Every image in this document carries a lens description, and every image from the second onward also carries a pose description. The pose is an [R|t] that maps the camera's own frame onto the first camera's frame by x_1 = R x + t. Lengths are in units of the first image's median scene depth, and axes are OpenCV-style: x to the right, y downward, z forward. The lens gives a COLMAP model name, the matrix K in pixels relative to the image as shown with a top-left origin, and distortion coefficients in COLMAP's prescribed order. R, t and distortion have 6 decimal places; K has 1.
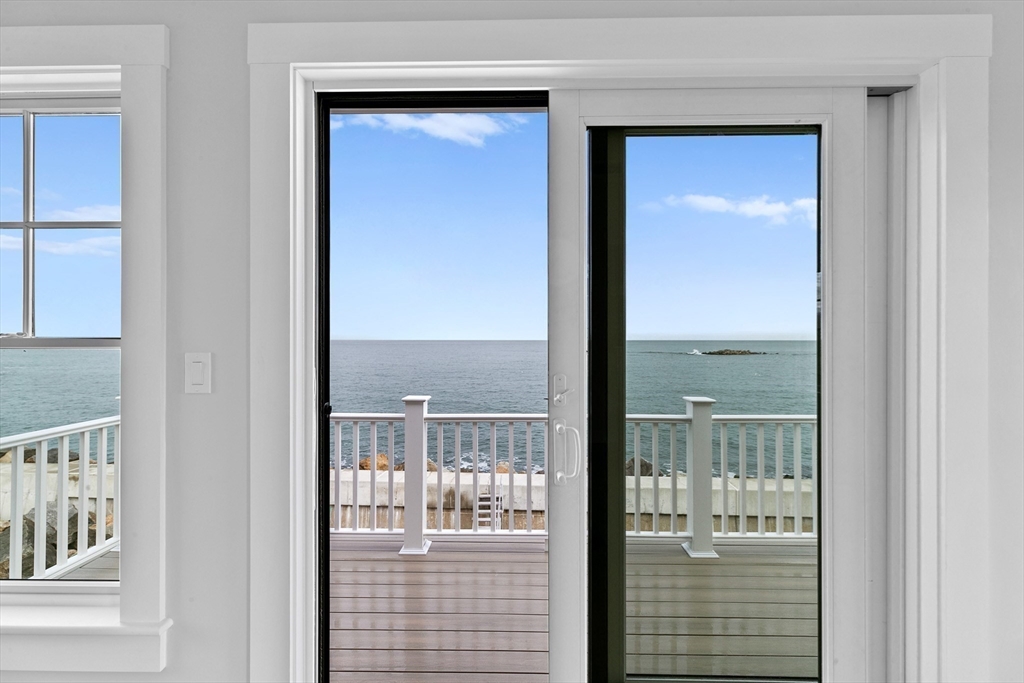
lens RADIAL K [[457.6, 0, 505.0], [0, 457.6, 334.7], [0, 0, 1]] dist [-0.001414, -0.000928]
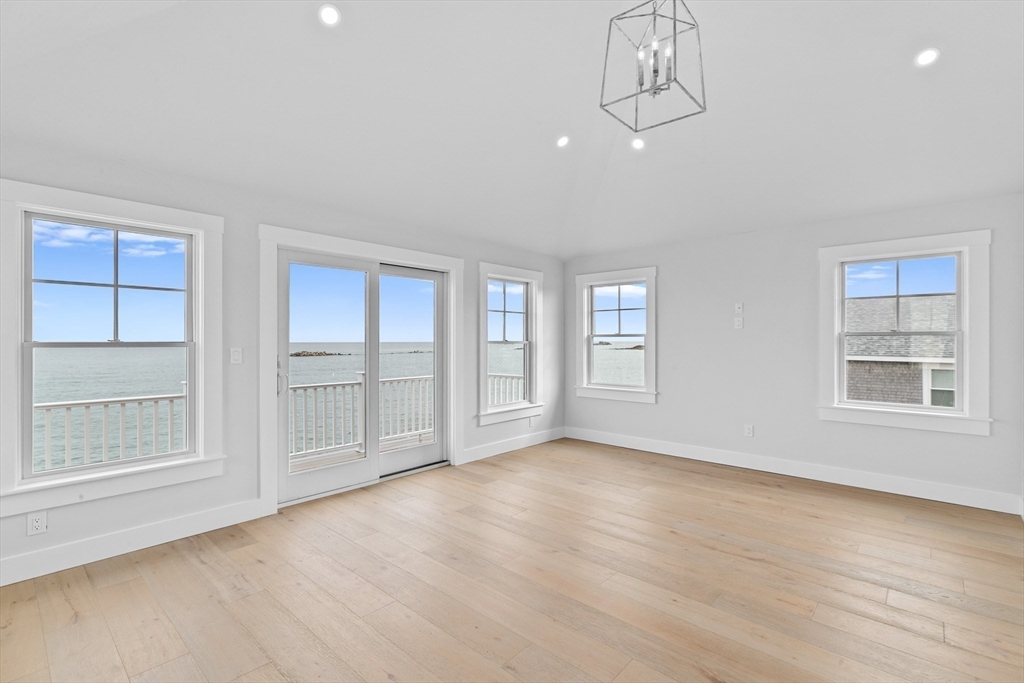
lens RADIAL K [[461.4, 0, 506.5], [0, 461.4, 339.2], [0, 0, 1]] dist [-0.001132, 0.000055]
pose [[0.654979, 0.000327, 0.755647, -1.582252], [-0.002634, 0.999995, 0.001851, -0.014376], [-0.755642, -0.003203, 0.654977, -1.780148]]
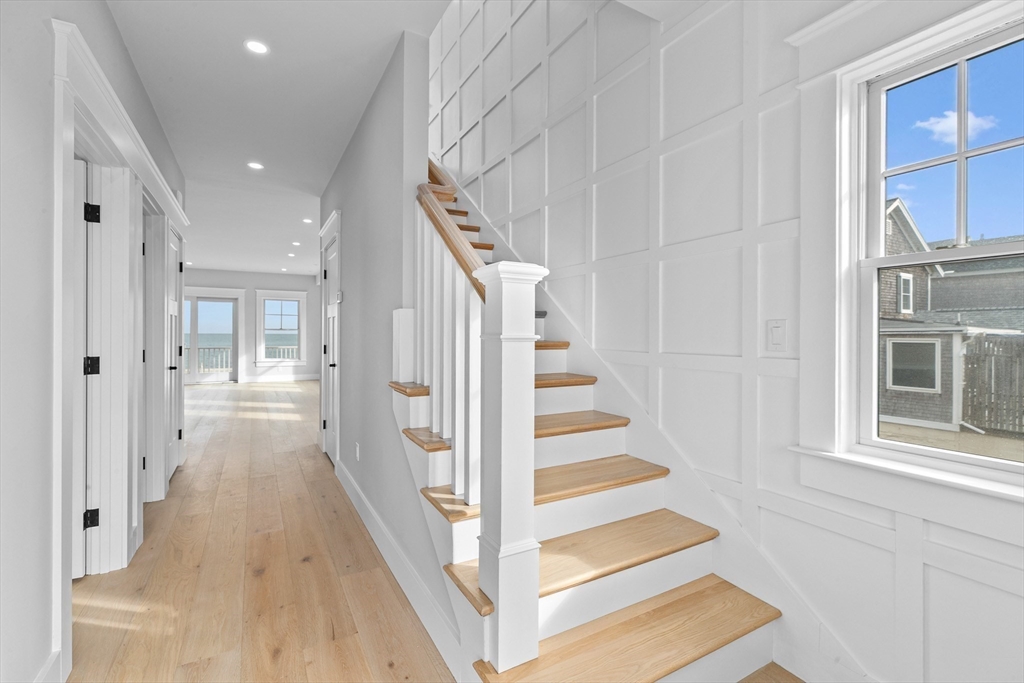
lens RADIAL K [[457.6, 0, 505.0], [0, 457.6, 334.7], [0, 0, 1]] dist [-0.001414, -0.000928]
pose [[0.860879, 0.000547, 0.508810, 0.835698], [-0.002311, 0.999993, 0.002835, 0.084456], [-0.508805, -0.003617, 0.860874, -8.646791]]
